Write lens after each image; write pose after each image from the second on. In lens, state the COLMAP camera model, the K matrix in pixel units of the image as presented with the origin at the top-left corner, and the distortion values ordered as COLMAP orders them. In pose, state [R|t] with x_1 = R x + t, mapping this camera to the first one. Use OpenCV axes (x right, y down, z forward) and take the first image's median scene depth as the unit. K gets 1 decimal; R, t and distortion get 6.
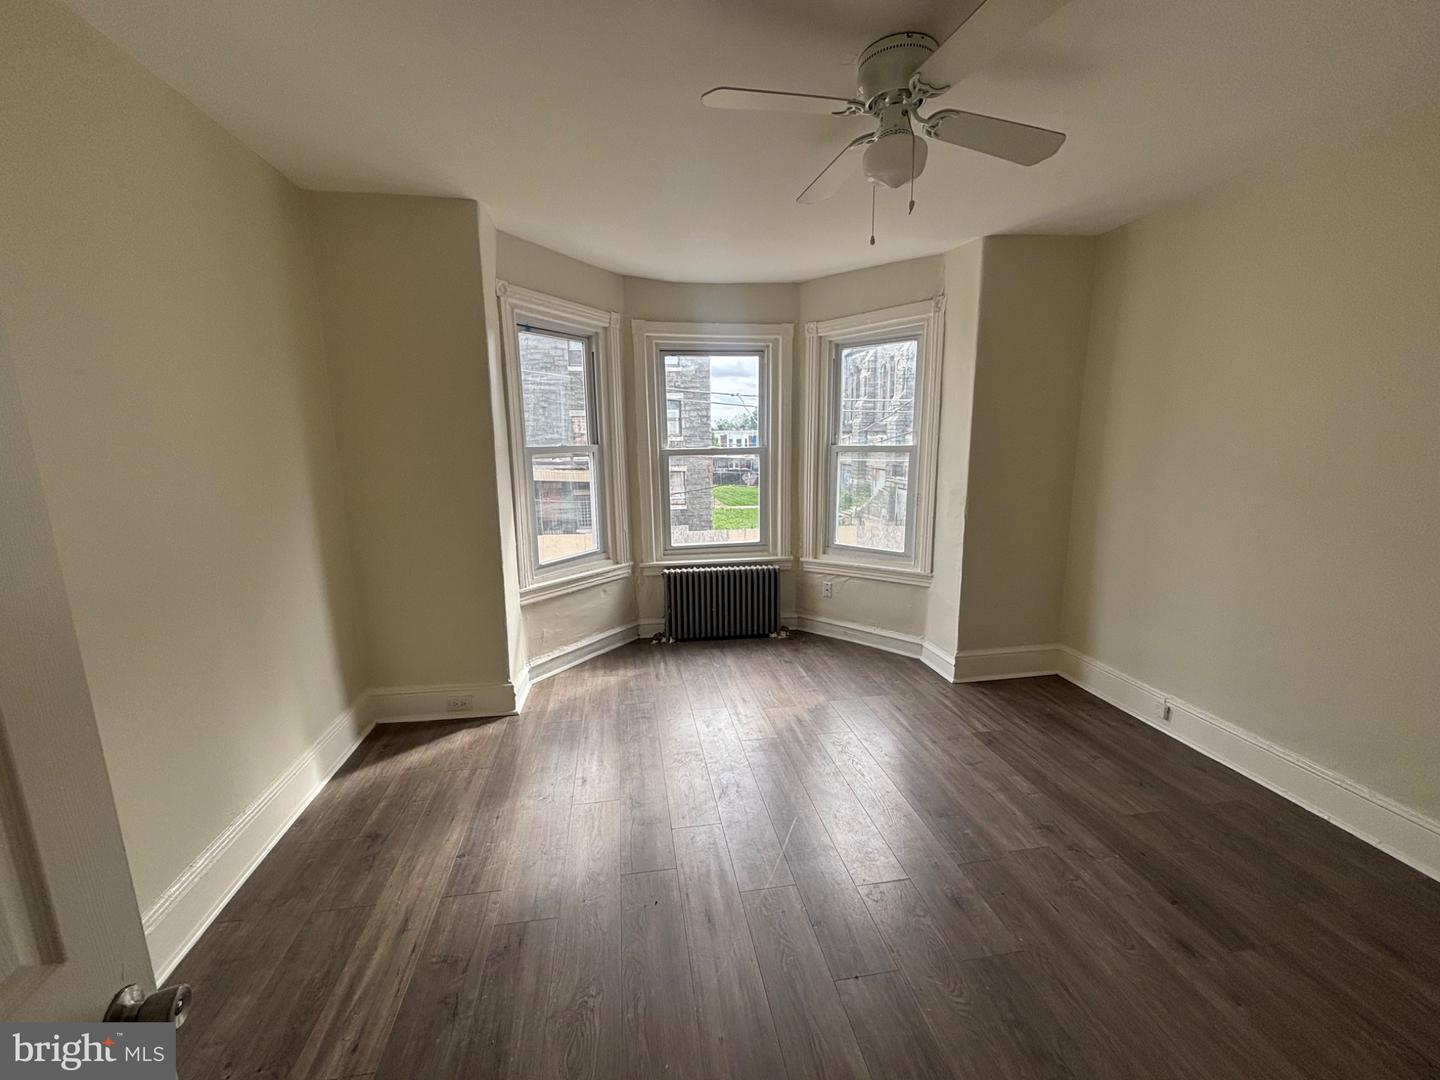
lens RADIAL K [[580.2, 0, 720.0], [0, 580.2, 540.0], [0, 0, 1]] dist [0.012009, -0.000243]
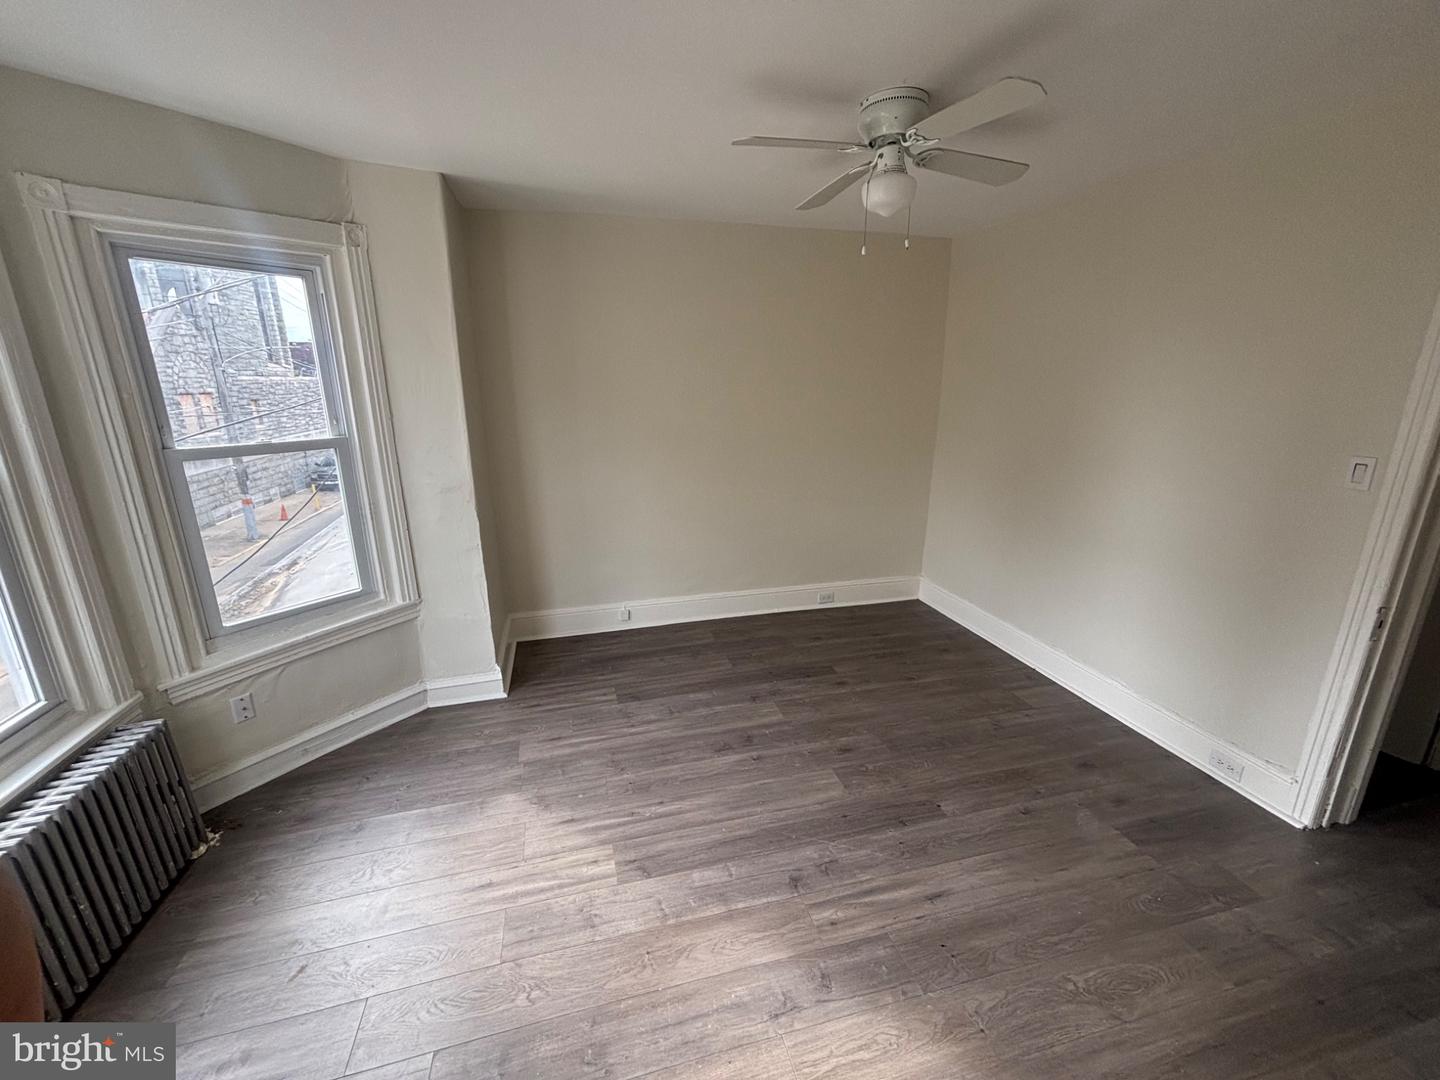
lens RADIAL K [[580.2, 0, 720.0], [0, 580.2, 540.0], [0, 0, 1]] dist [0.012009, -0.000243]
pose [[-0.076499, -0.257408, 0.963270, -0.453255], [0.190755, 0.944478, 0.267535, -0.168958], [-0.978652, 0.204215, -0.023150, 0.692843]]
